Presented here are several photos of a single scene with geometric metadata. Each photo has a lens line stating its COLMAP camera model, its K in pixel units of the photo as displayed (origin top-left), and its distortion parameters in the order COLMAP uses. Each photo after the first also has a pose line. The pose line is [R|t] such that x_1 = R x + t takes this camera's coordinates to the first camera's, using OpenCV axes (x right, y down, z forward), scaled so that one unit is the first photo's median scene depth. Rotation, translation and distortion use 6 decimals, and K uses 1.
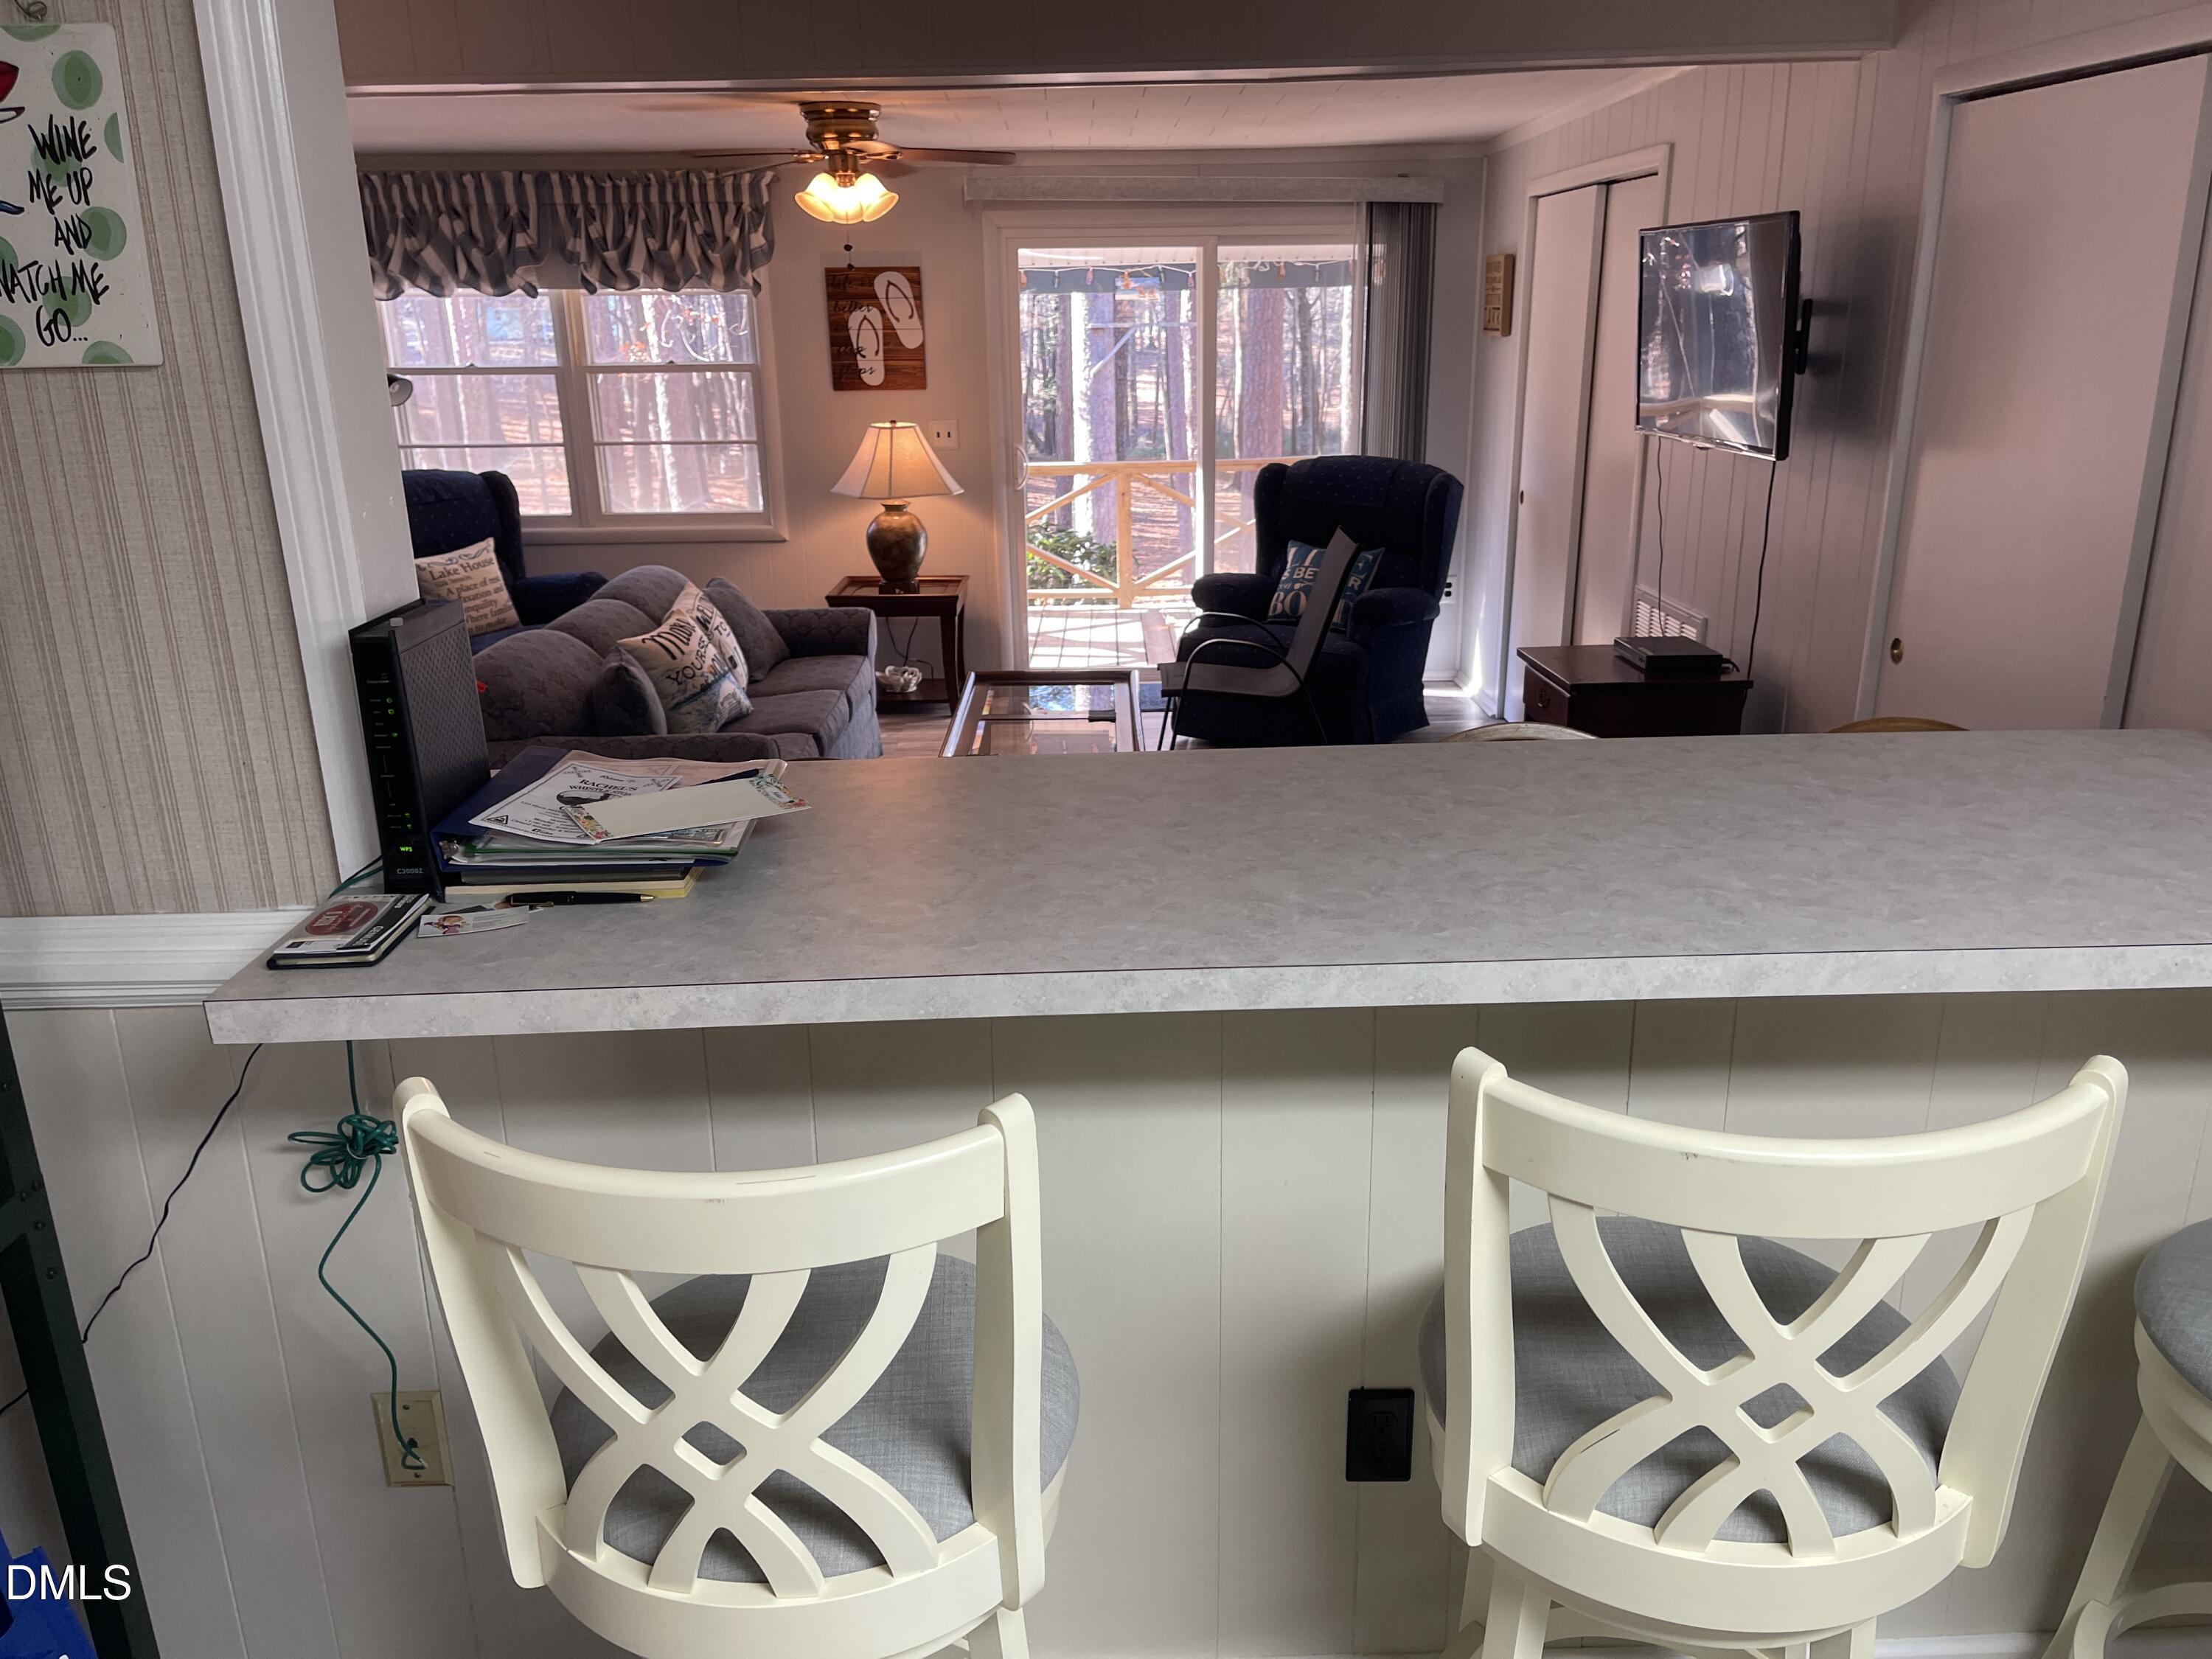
lens RADIAL K [[1697.3, 0, 1104.1], [0, 1697.3, 826.5], [0, 0, 1]] dist [0.052648, -0.086056]
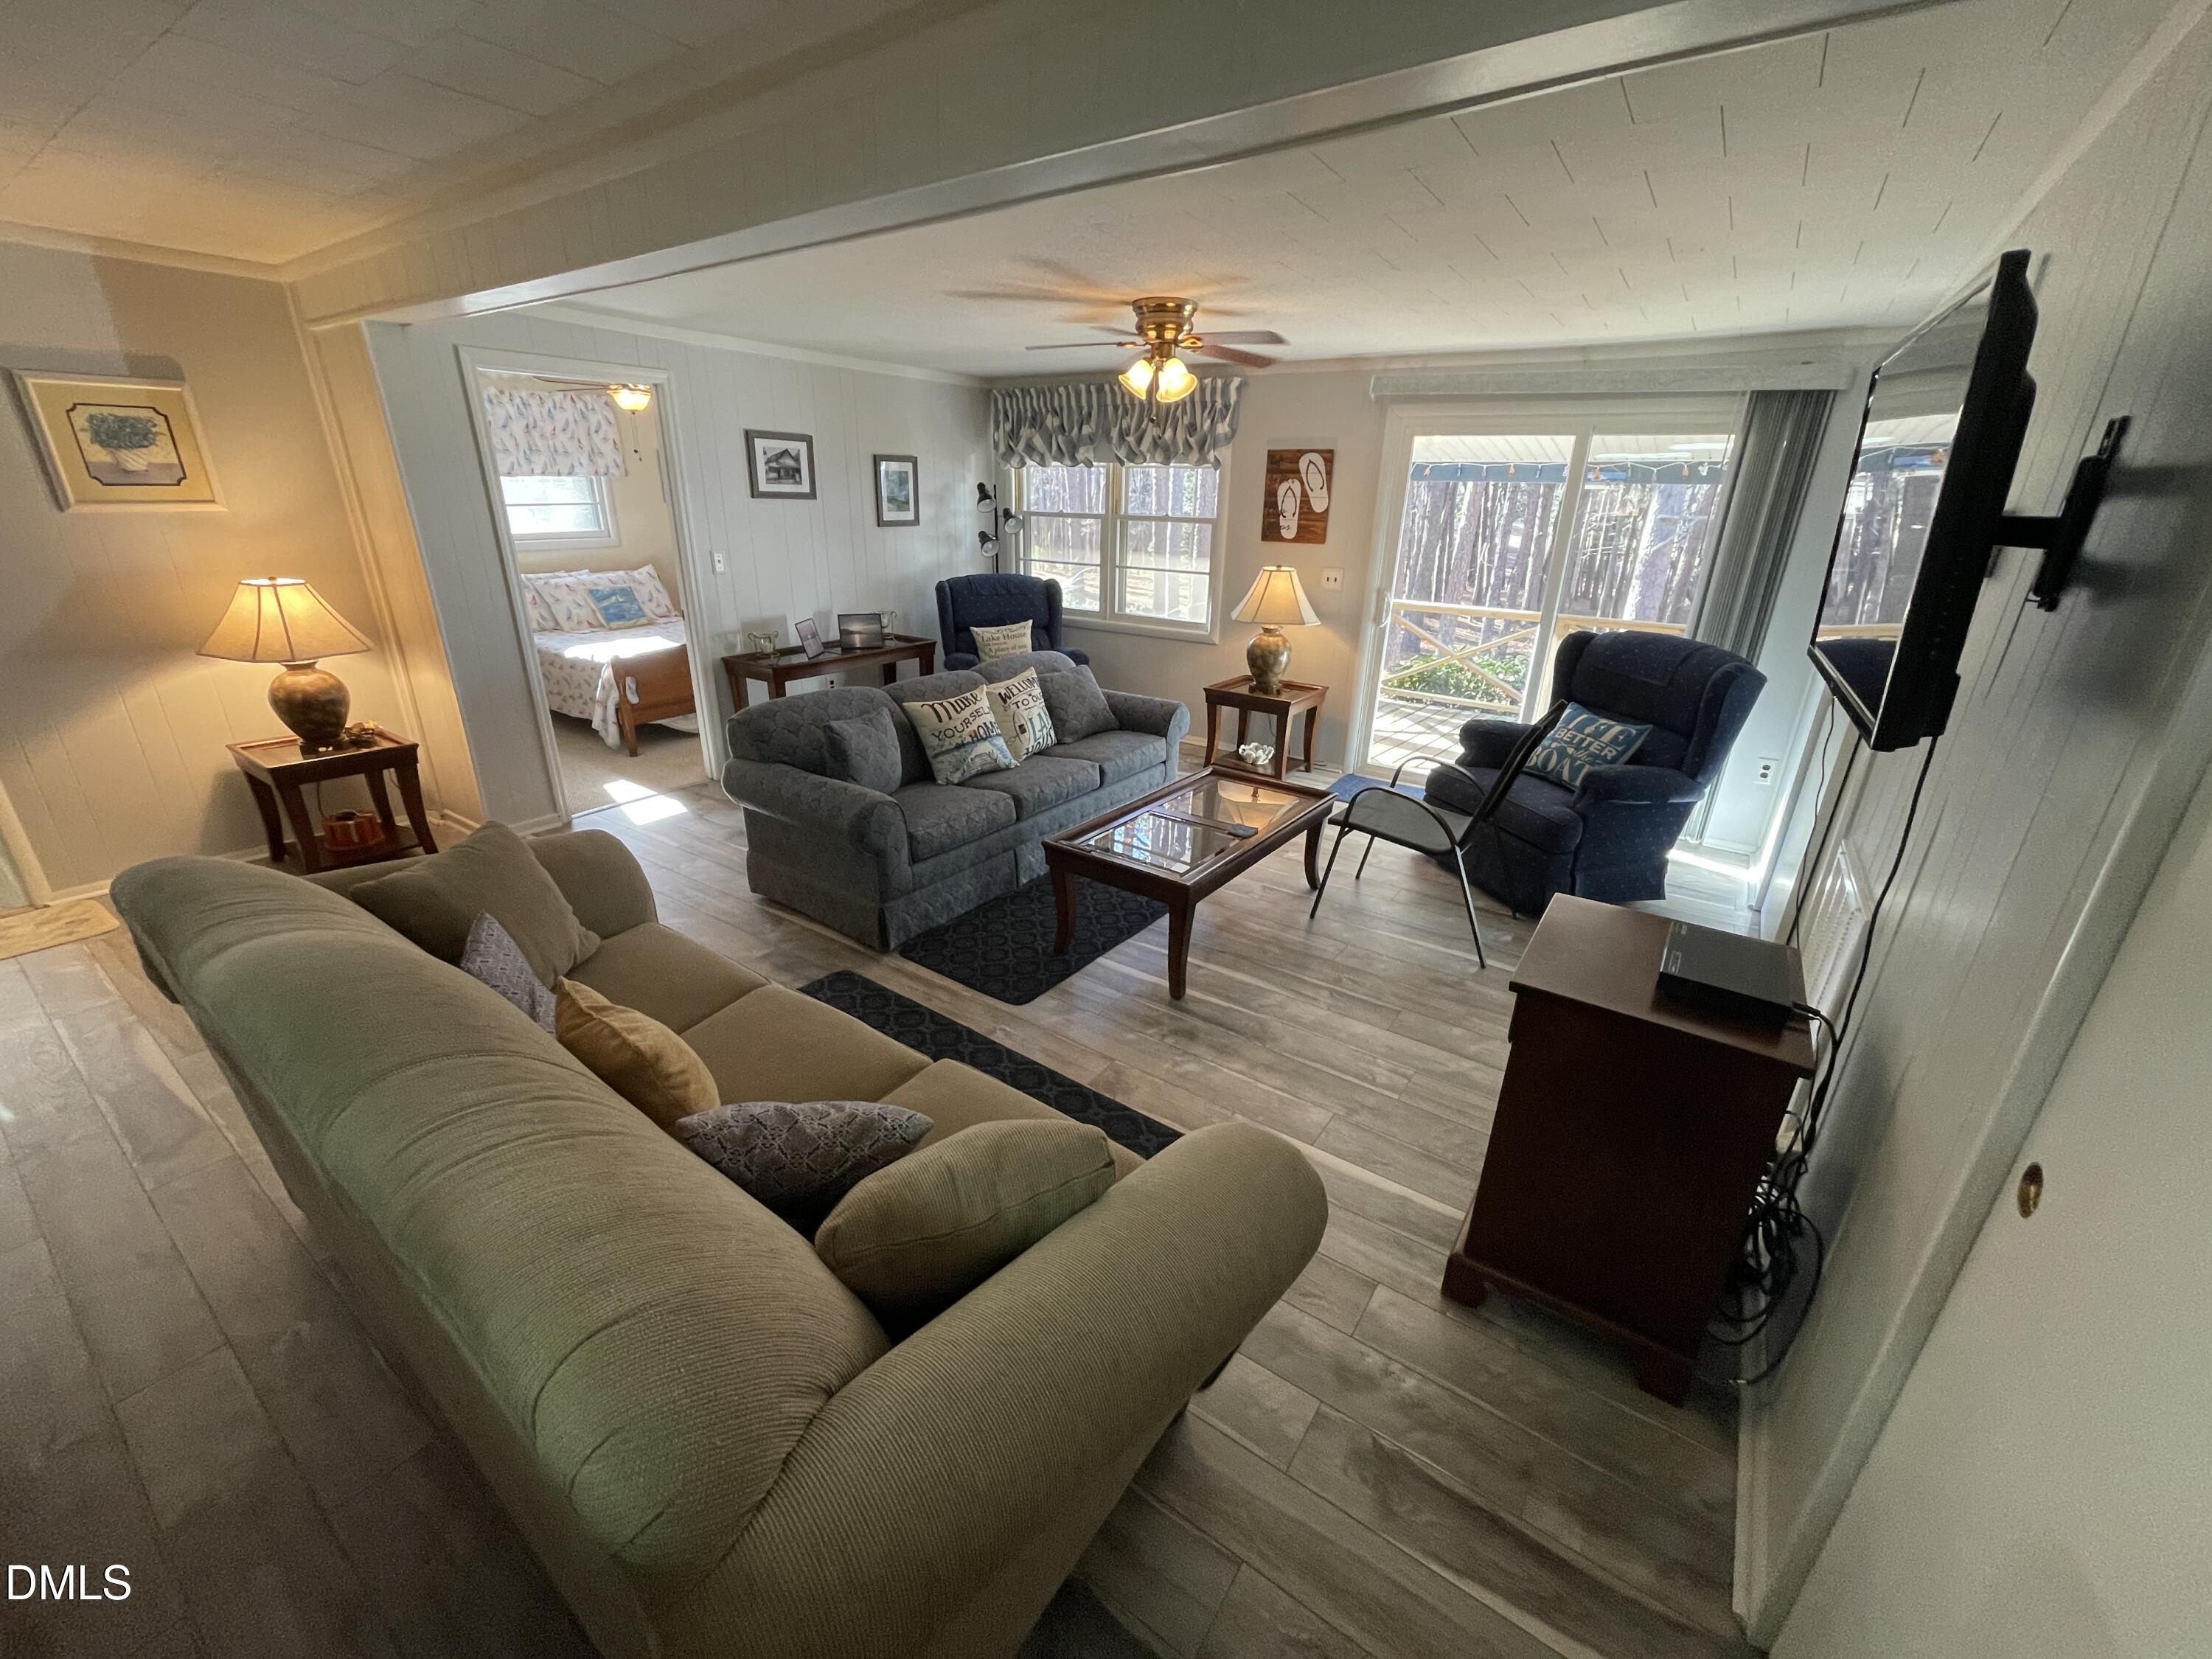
lens RADIAL K [[882.0, 0, 1102.5], [0, 882.0, 841.0], [0, 0, 1]] dist [-0.015681, 0.001355]
pose [[0.805296, 0.247384, -0.538794, 0.189574], [-0.205607, 0.968917, 0.137568, -0.093718], [0.556079, -0.000003, 0.831129, 0.343138]]
